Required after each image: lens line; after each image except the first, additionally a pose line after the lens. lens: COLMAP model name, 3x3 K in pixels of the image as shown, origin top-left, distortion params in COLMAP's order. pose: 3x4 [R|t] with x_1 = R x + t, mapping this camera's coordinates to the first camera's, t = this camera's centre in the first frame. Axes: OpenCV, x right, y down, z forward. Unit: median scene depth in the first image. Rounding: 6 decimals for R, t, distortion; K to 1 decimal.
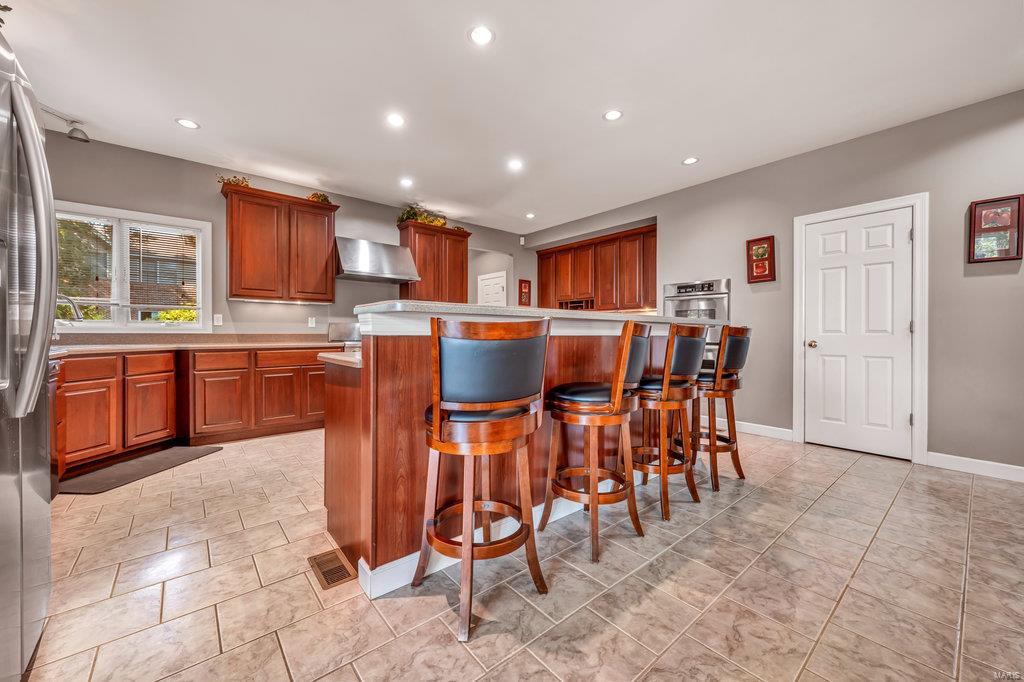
lens RADIAL K [[396.4, 0, 506.8], [0, 396.4, 335.5], [0, 0, 1]] dist [0.002865, 0.000433]
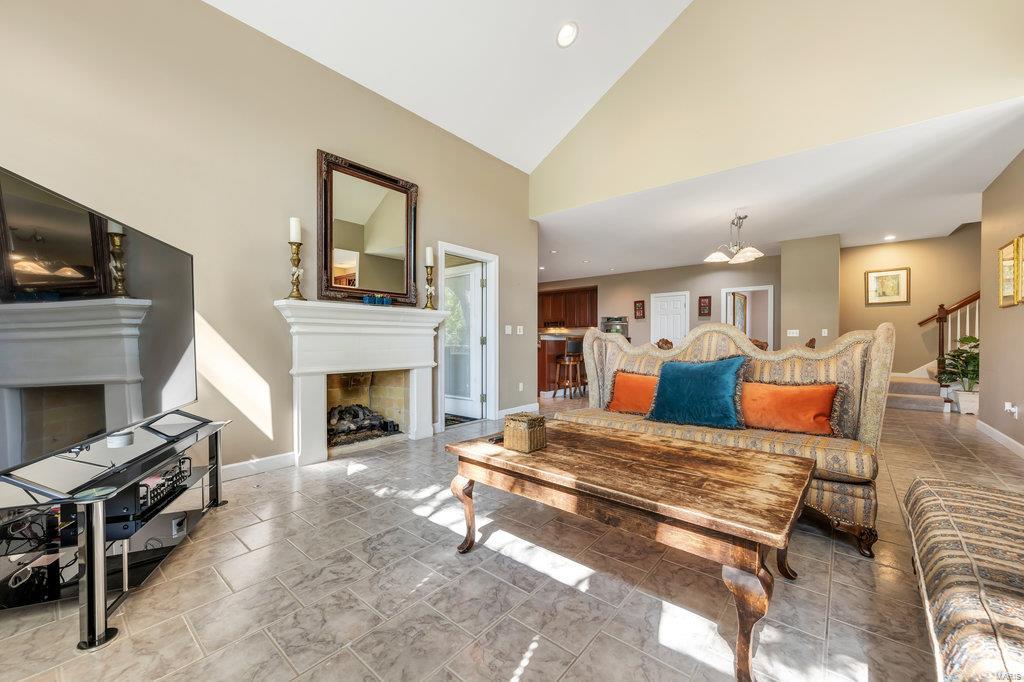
lens RADIAL K [[396.4, 0, 515.7], [0, 396.4, 343.0], [0, 0, 1]] dist [0.002865, 0.000433]
pose [[0.983707, -0.003502, 0.179747, -0.506443], [0.003055, 0.999992, 0.002761, 0.007155], [-0.179755, -0.002167, 0.983709, -1.163536]]
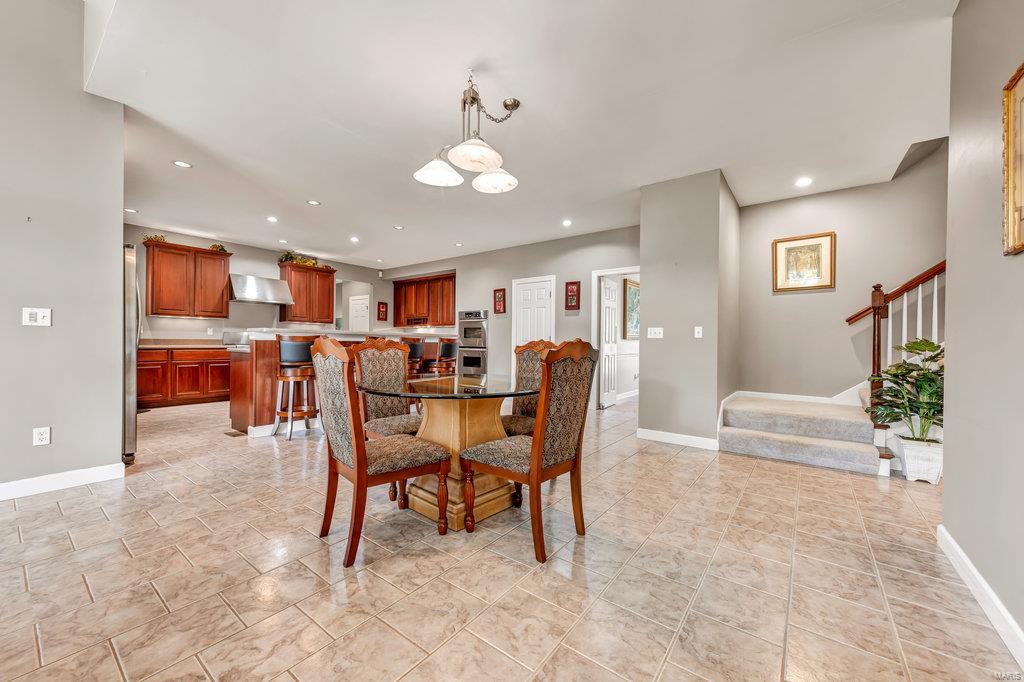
lens RADIAL K [[396.4, 0, 515.9], [0, 396.4, 344.5], [0, 0, 1]] dist [0.002865, 0.000433]
pose [[0.970562, 0.006425, 0.240764, 0.251076], [-0.006728, 0.999977, 0.000437, 0.006329], [-0.240756, -0.002044, 0.970584, -0.700443]]
